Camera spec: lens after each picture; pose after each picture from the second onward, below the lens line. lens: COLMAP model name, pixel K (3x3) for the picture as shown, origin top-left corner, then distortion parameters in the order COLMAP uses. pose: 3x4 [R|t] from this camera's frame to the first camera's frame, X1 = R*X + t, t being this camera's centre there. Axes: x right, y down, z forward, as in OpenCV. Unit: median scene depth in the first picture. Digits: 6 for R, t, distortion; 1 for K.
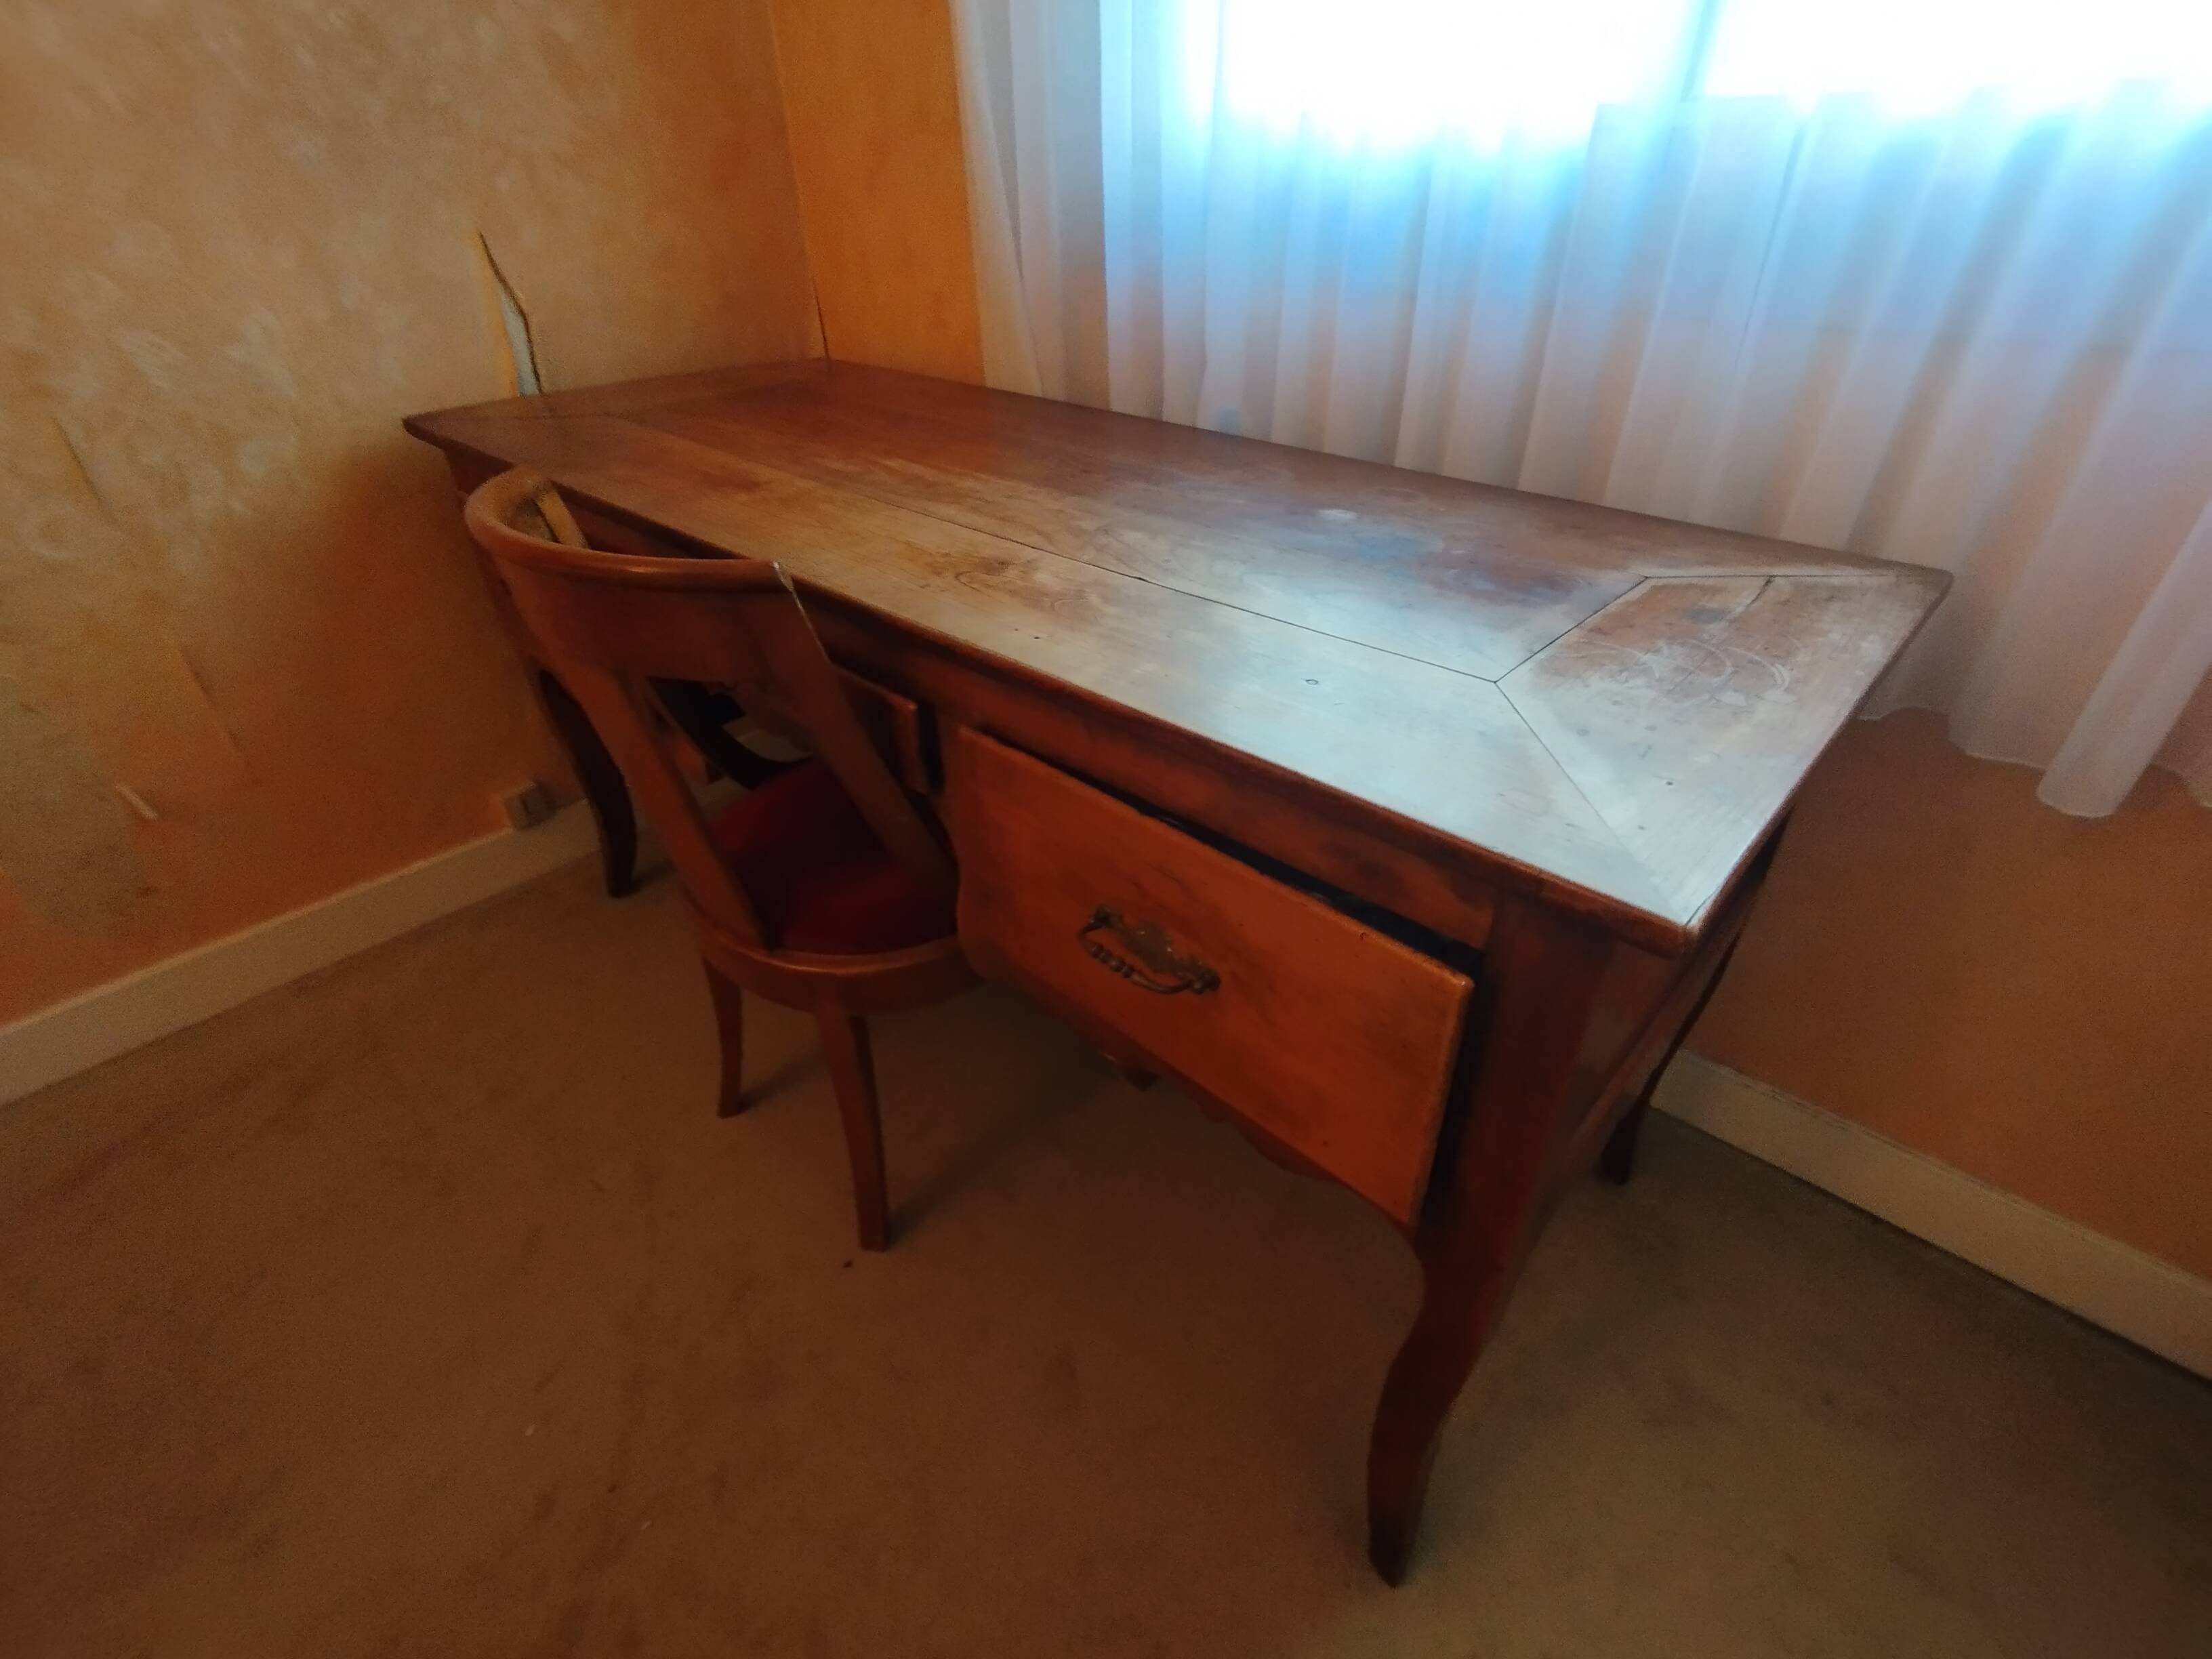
lens RADIAL K [[1029.3, 0, 1145.5], [0, 1029.3, 850.6], [0, 0, 1]] dist [-0.001256, 0.001017]
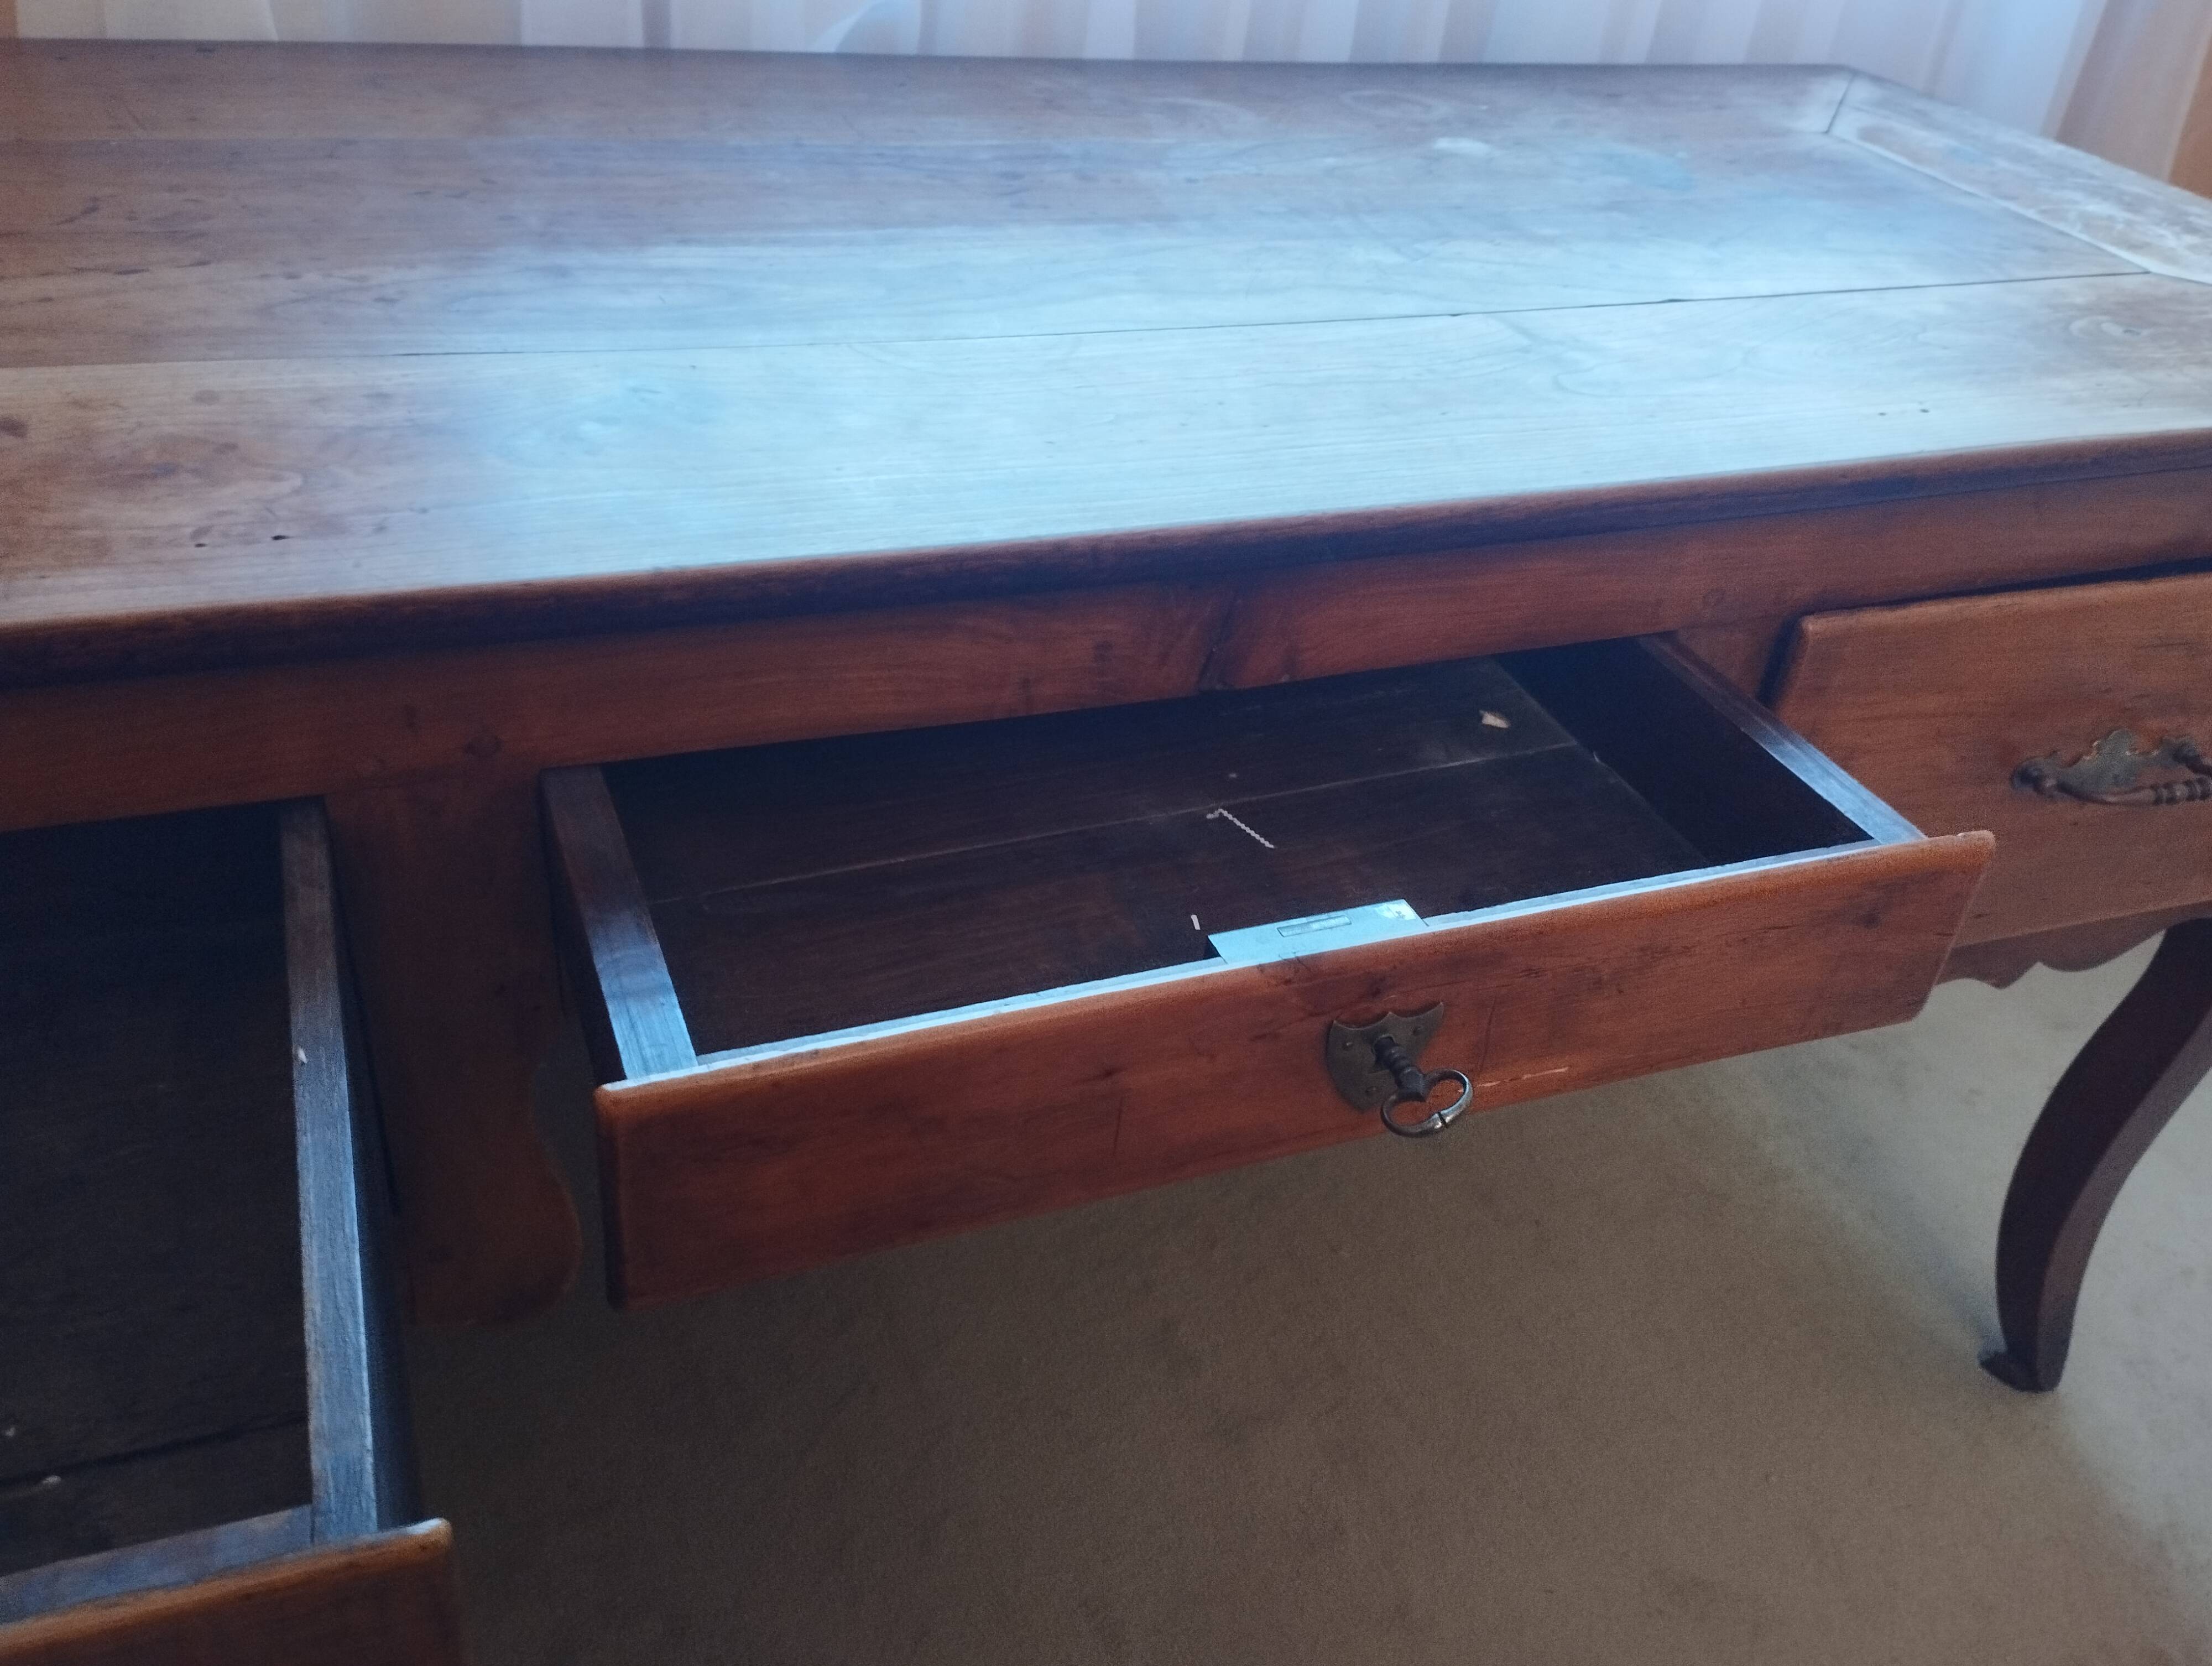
lens RADIAL K [[1835.7, 0, 1110.6], [0, 1835.7, 835.5], [0, 0, 1]] dist [0.101469, -0.130232]
pose [[0.445159, -0.474577, 0.759348, -1.042892], [0.418719, 0.859905, 0.291954, -0.422884], [-0.791522, 0.187988, 0.581509, 0.655536]]
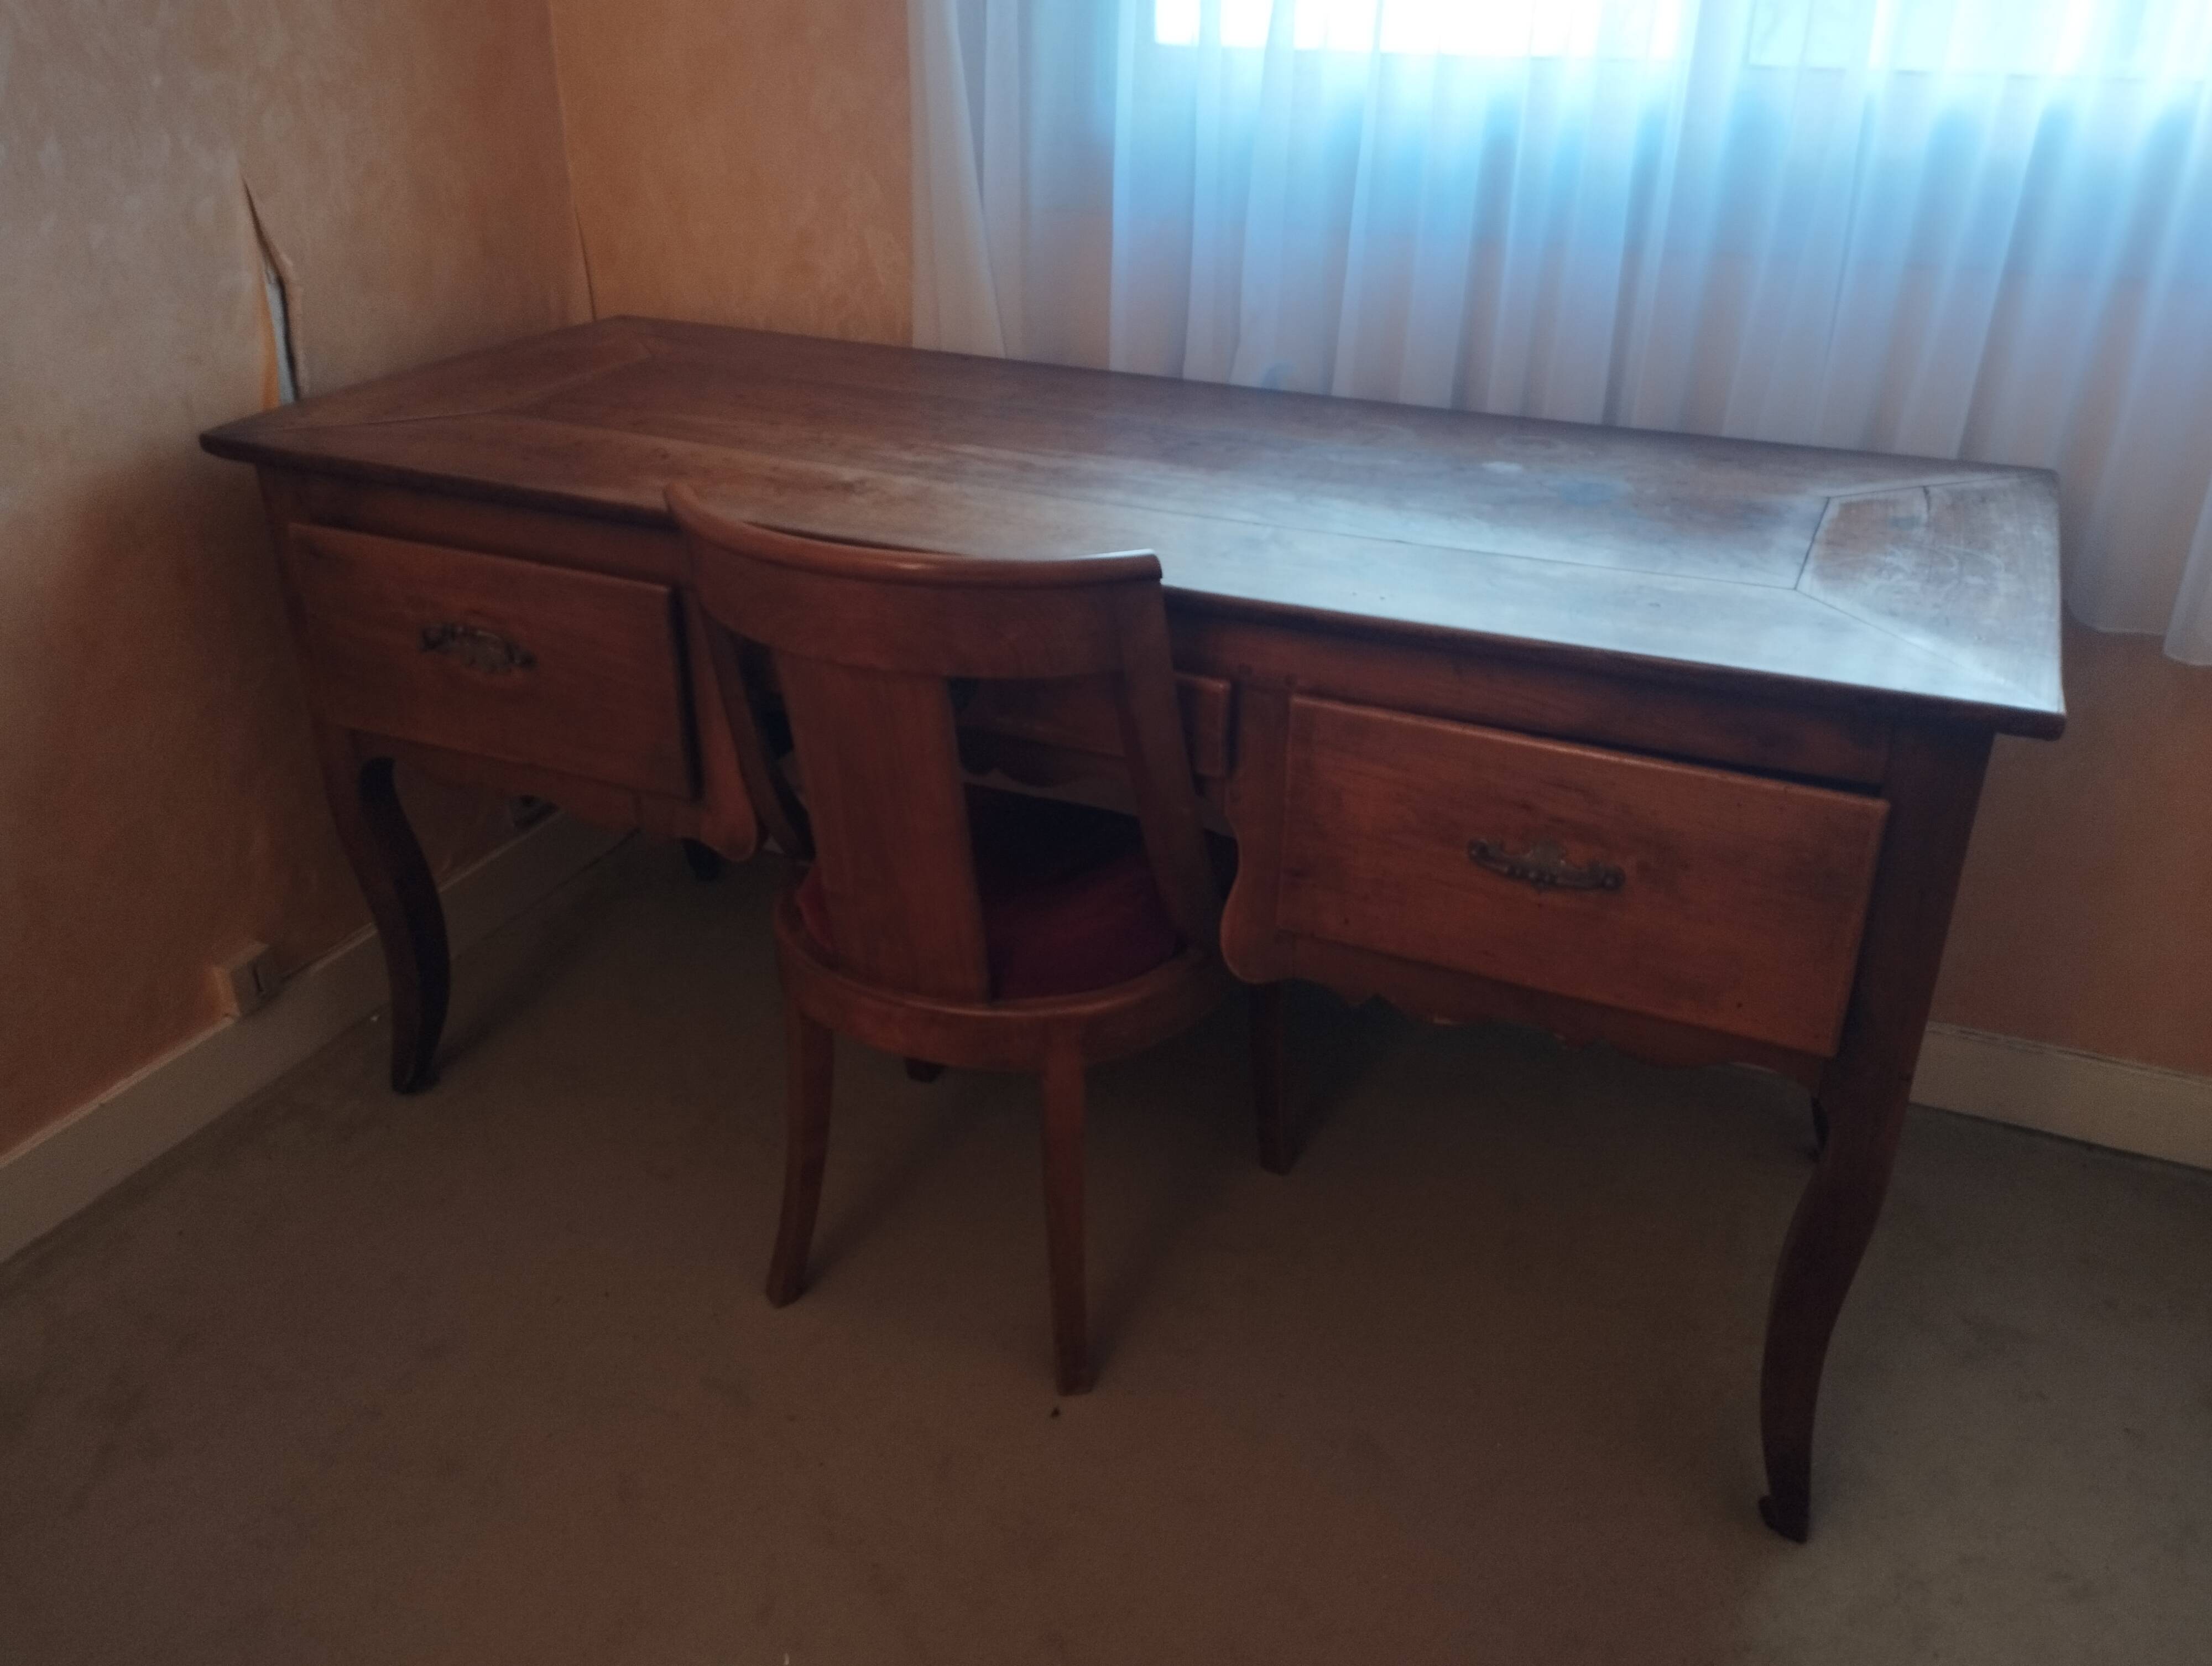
lens RADIAL K [[1835.7, 0, 1110.0], [0, 1835.7, 818.0], [0, 0, 1]] dist [0.101469, -0.130232]
pose [[0.953196, -0.126299, 0.274709, -0.770277], [0.162220, 0.980361, -0.112149, 0.153644], [-0.255150, 0.151463, 0.954965, -0.595908]]
